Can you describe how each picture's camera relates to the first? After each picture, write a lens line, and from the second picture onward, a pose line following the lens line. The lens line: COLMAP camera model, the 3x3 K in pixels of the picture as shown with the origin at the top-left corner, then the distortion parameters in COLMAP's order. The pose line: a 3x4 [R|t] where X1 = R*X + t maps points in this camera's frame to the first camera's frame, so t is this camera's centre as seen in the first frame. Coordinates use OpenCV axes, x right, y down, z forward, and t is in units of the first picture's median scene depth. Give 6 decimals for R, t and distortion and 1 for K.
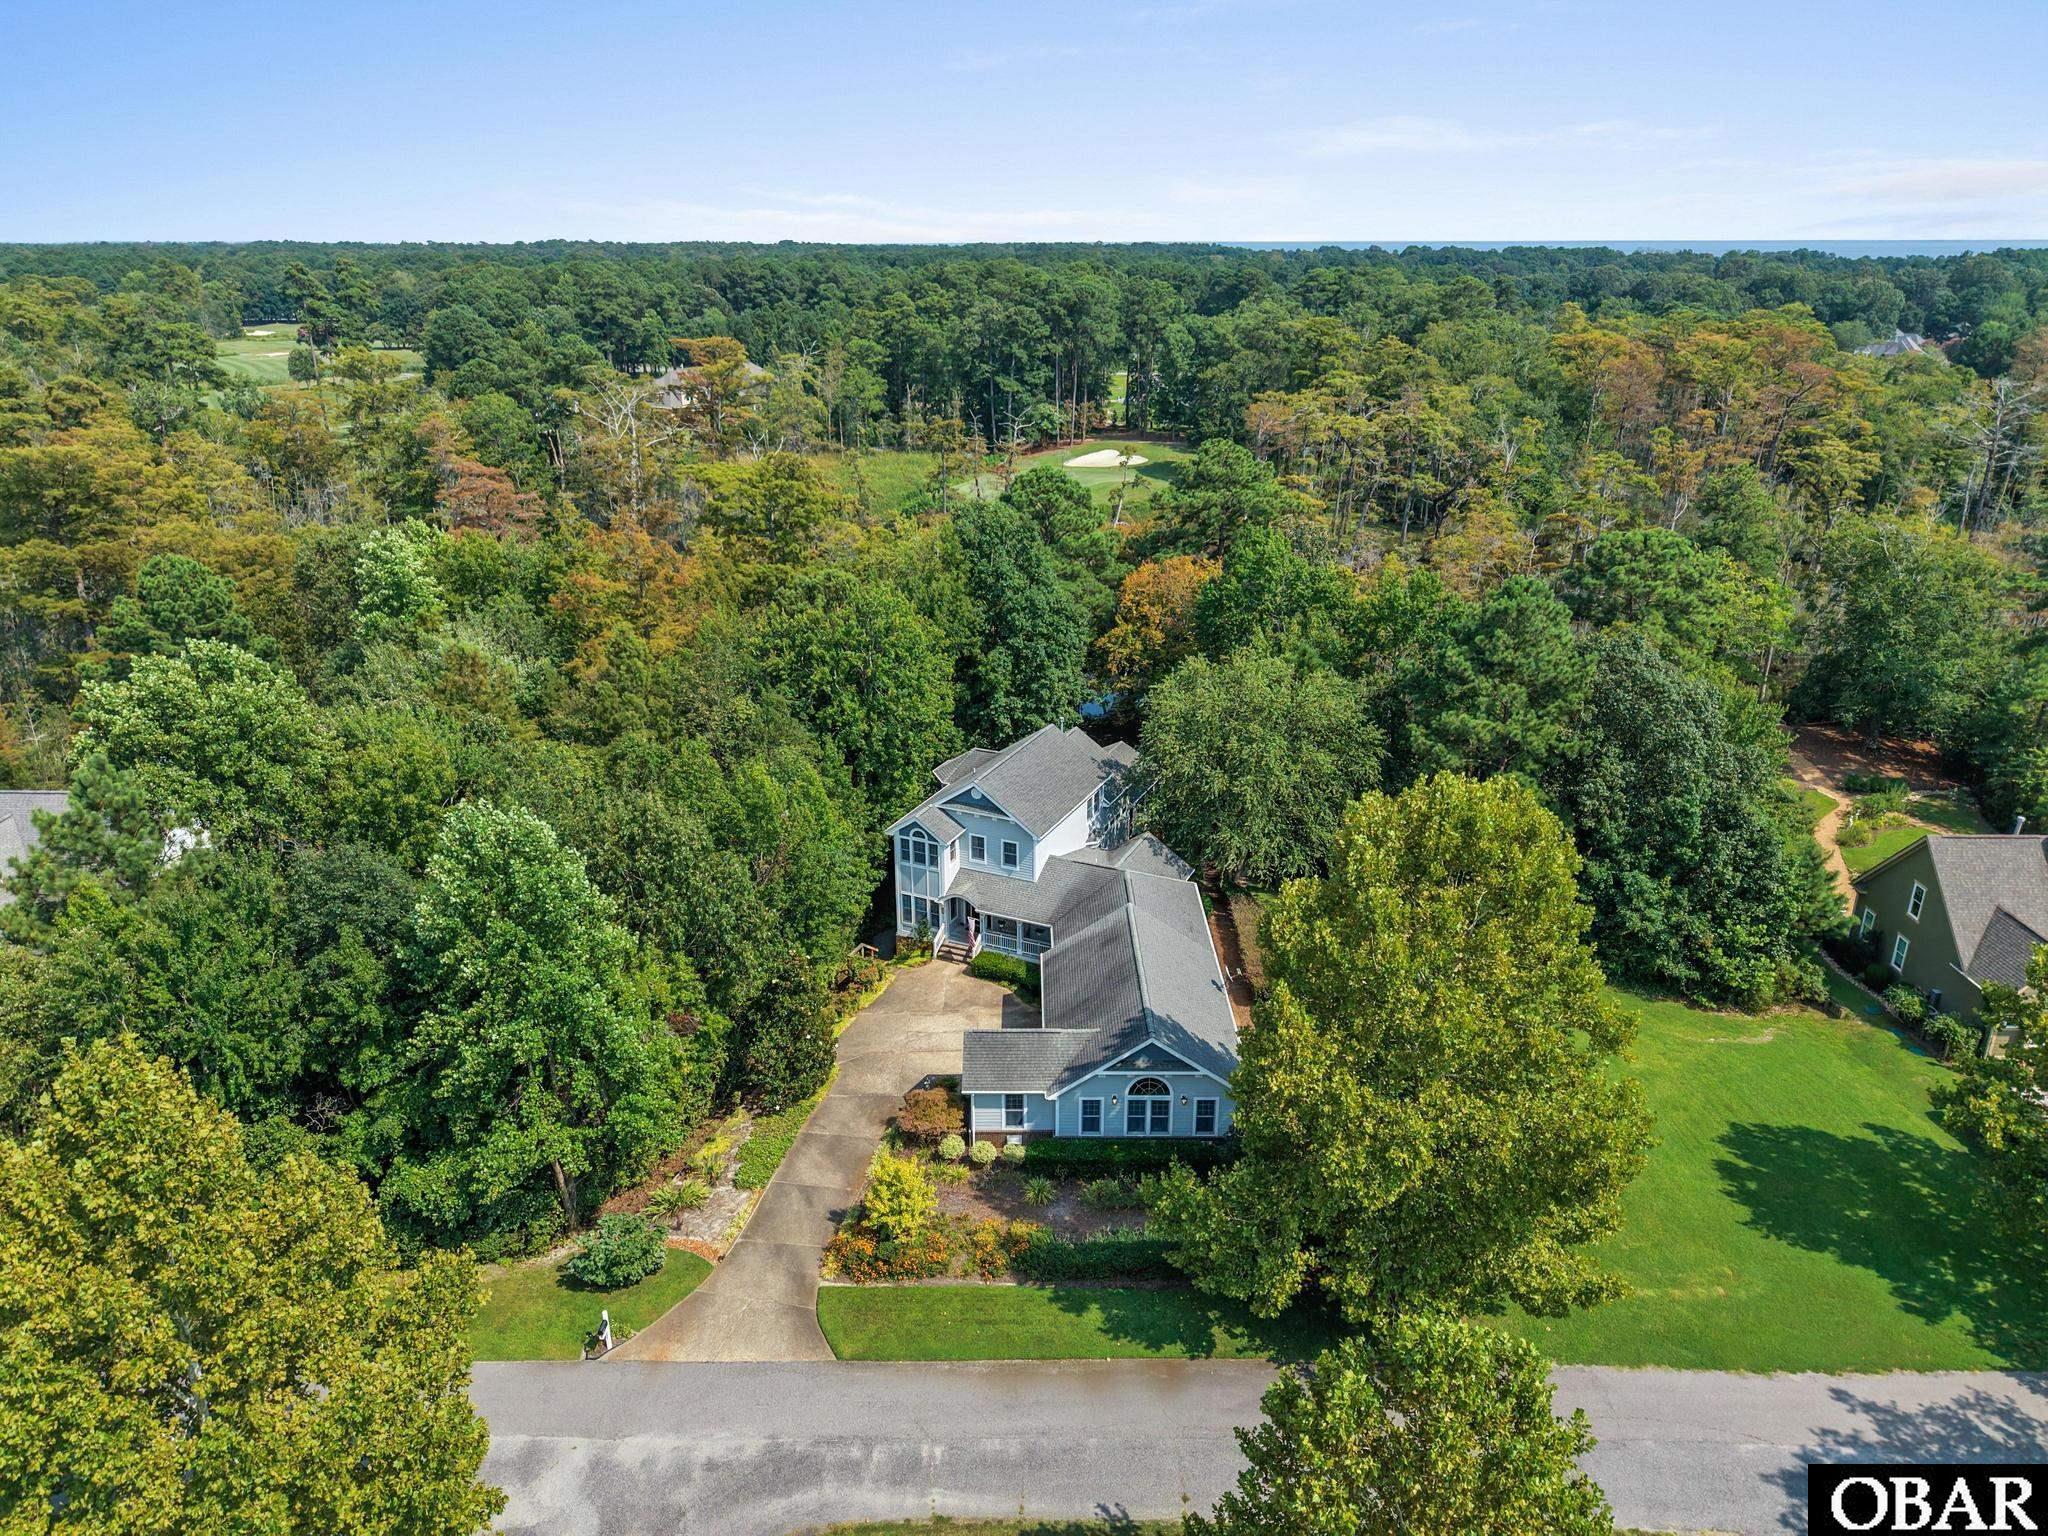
lens RADIAL K [[1455.7, 0, 1047.6], [0, 1455.7, 665.7], [0, 0, 1]] dist [0.000191, -0.193243]
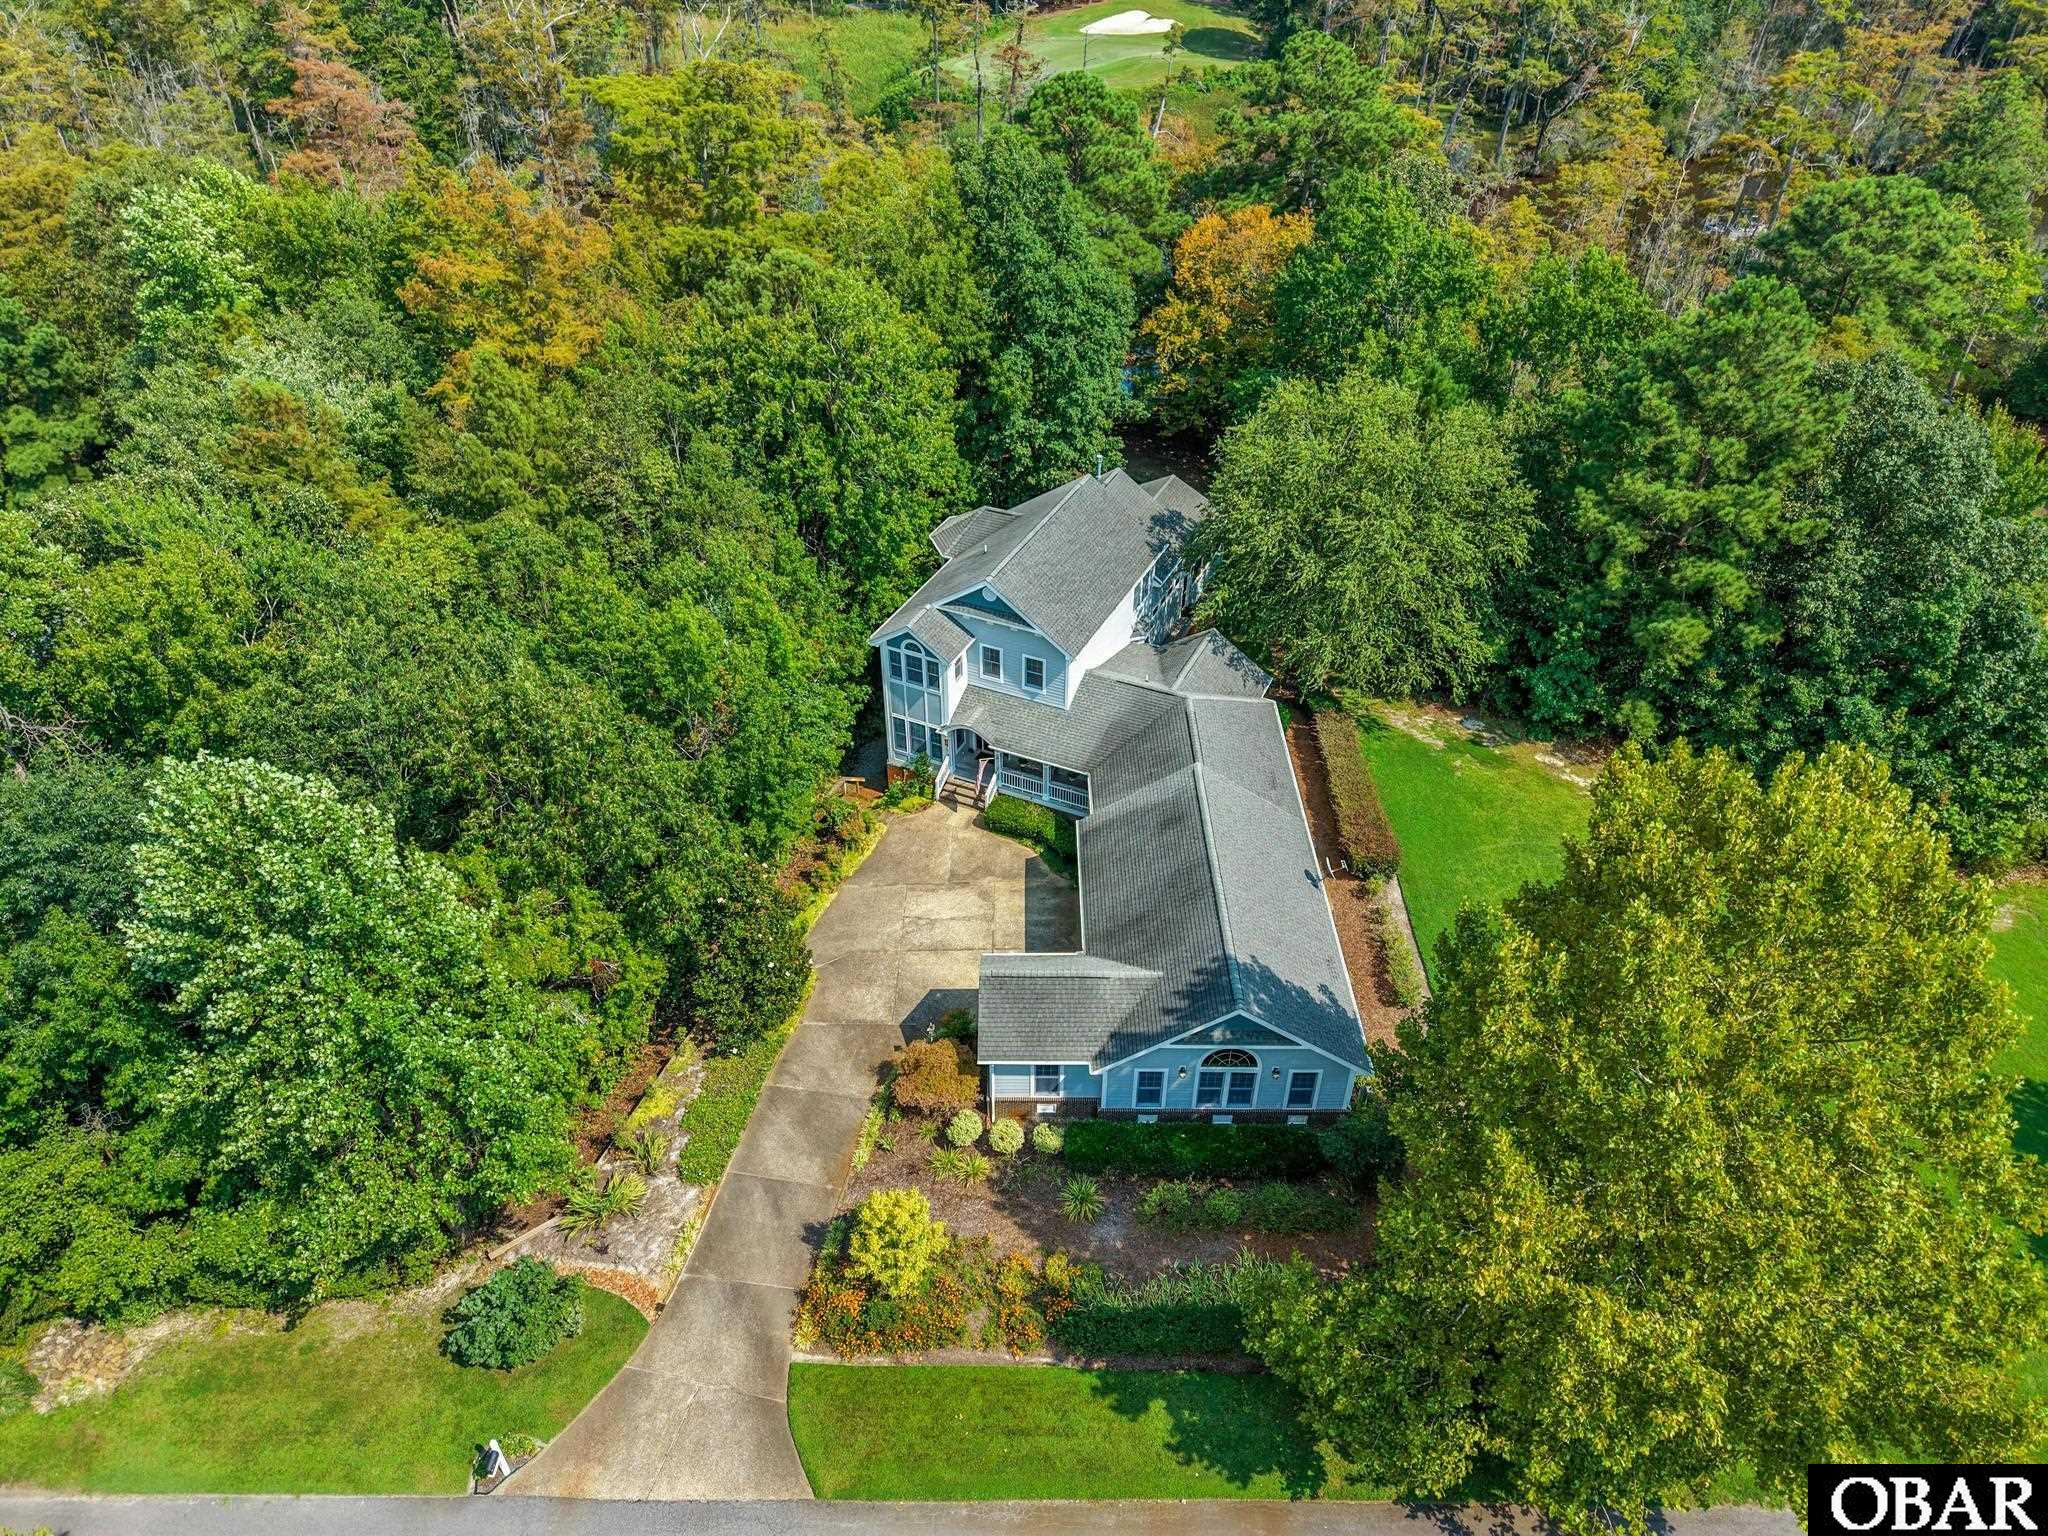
lens RADIAL K [[1430.4, 0, 1040.4], [0, 1430.4, 768.4], [0, 0, 1]] dist [-0.002370, -0.038948]
pose [[0.999967, 0.007294, -0.003477, -0.019873], [-0.005637, 0.937981, 0.346641, -0.080580], [0.005790, -0.346610, 0.937992, 0.289431]]
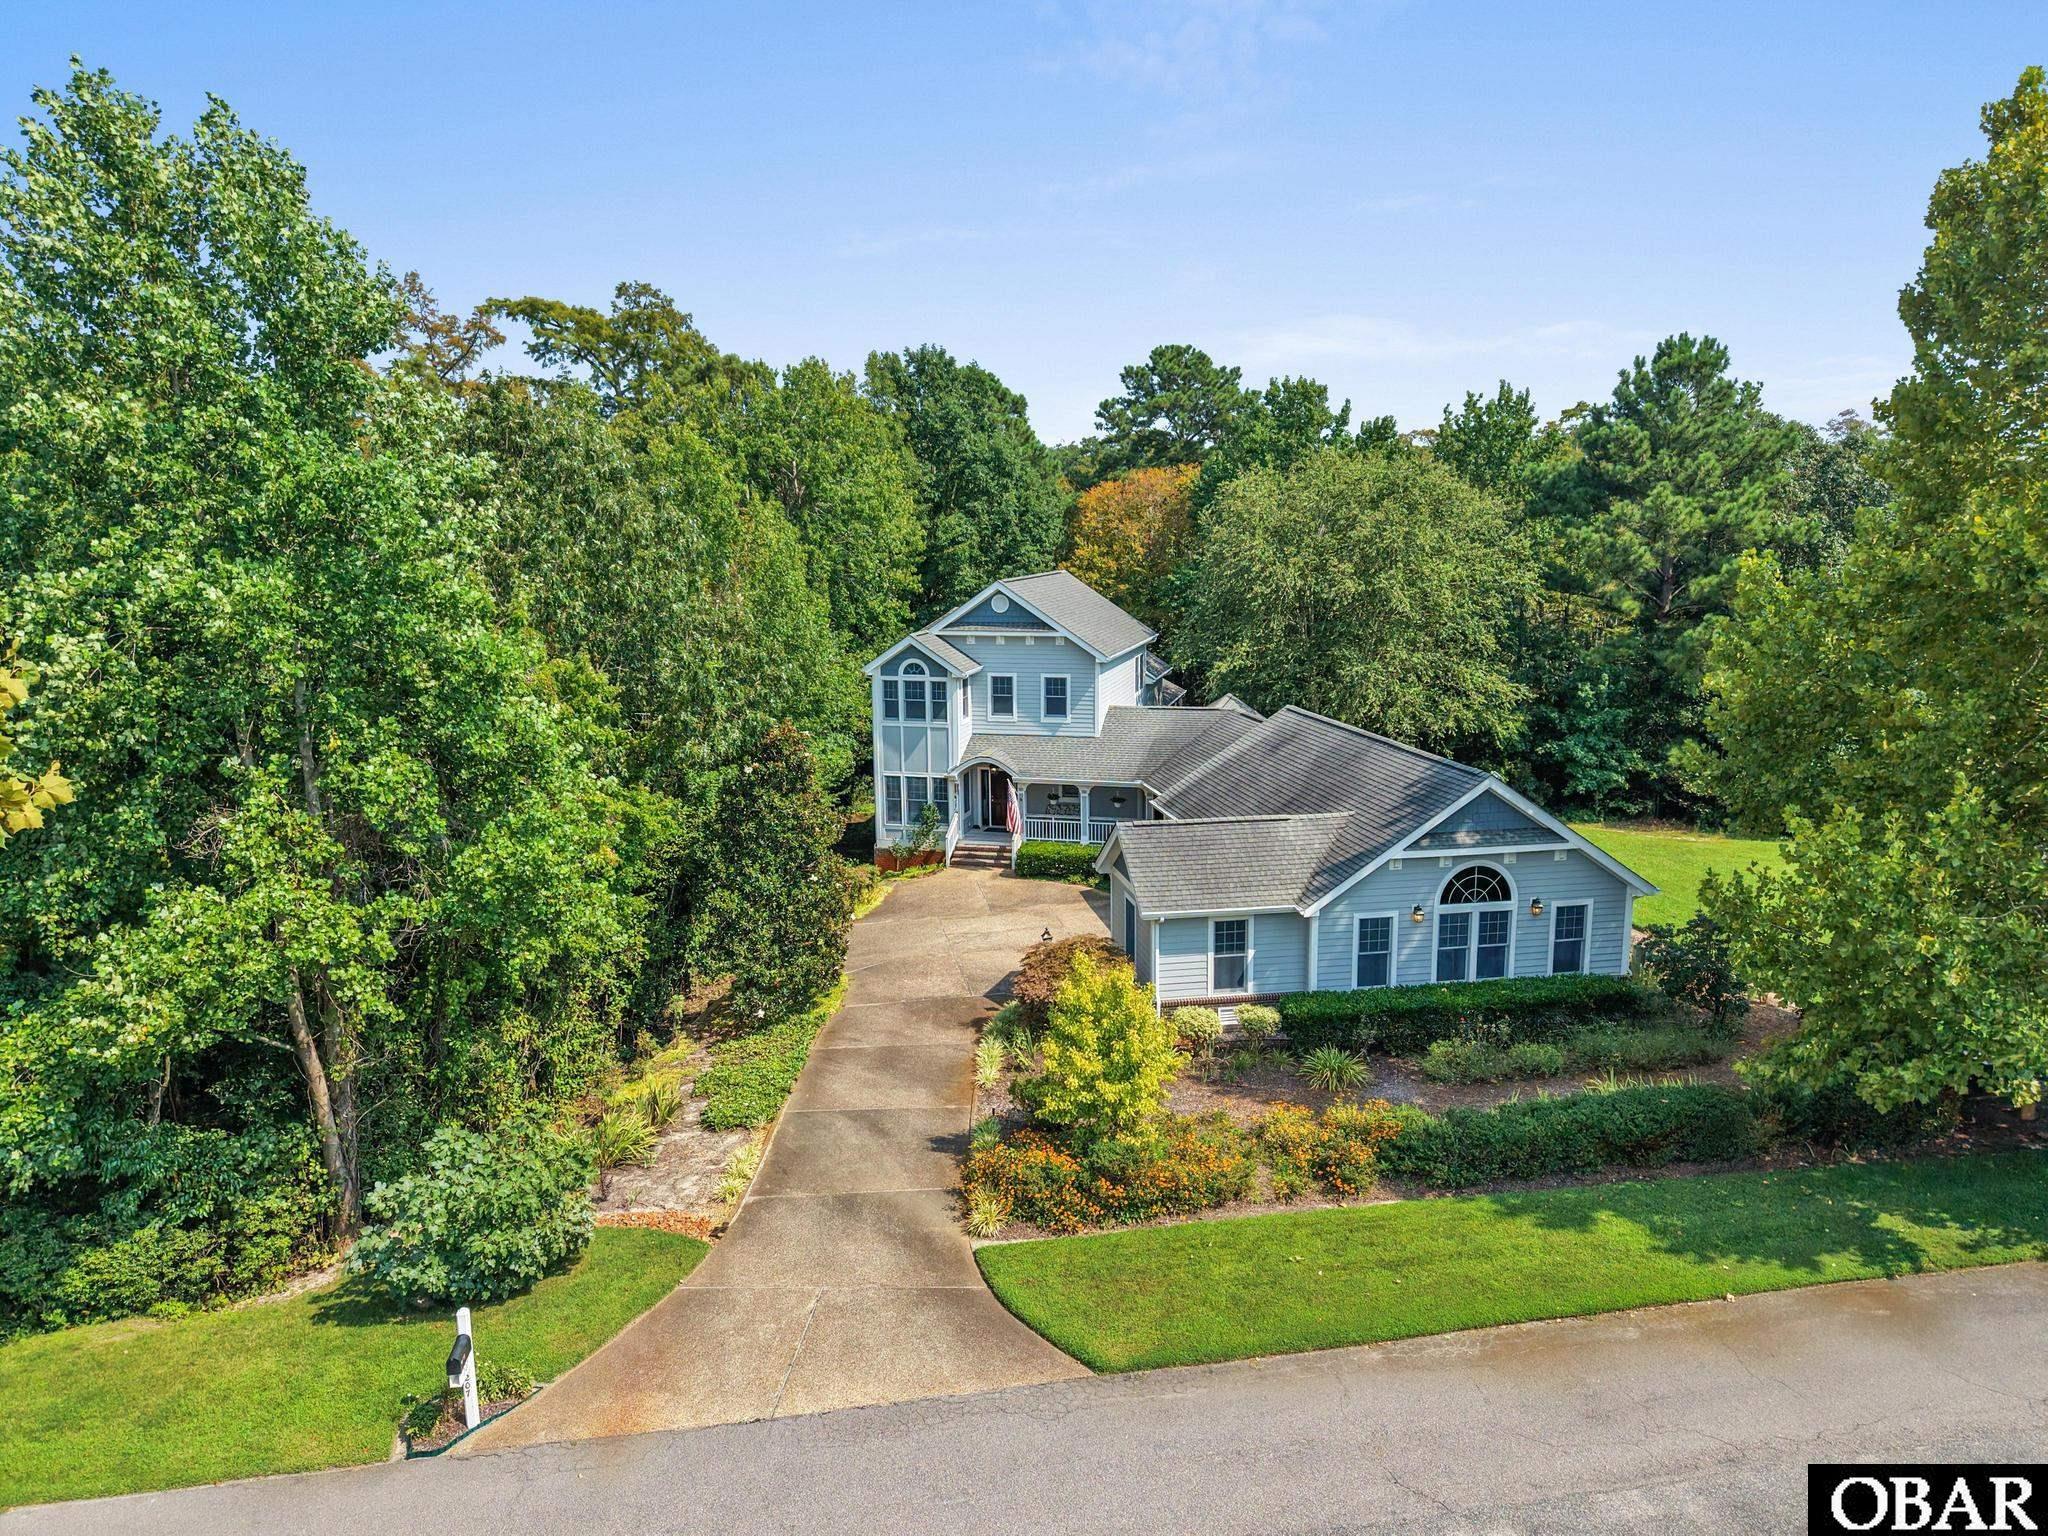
lens RADIAL K [[1413.6, 0, 1018.3], [0, 1413.6, 765.5], [0, 0, 1]] dist [0.031575, -0.083077]
pose [[0.985732, -0.040413, 0.163400, -0.145550], [0.062605, 0.989132, -0.133033, 0.241491], [-0.156248, 0.141365, 0.977549, 0.396597]]
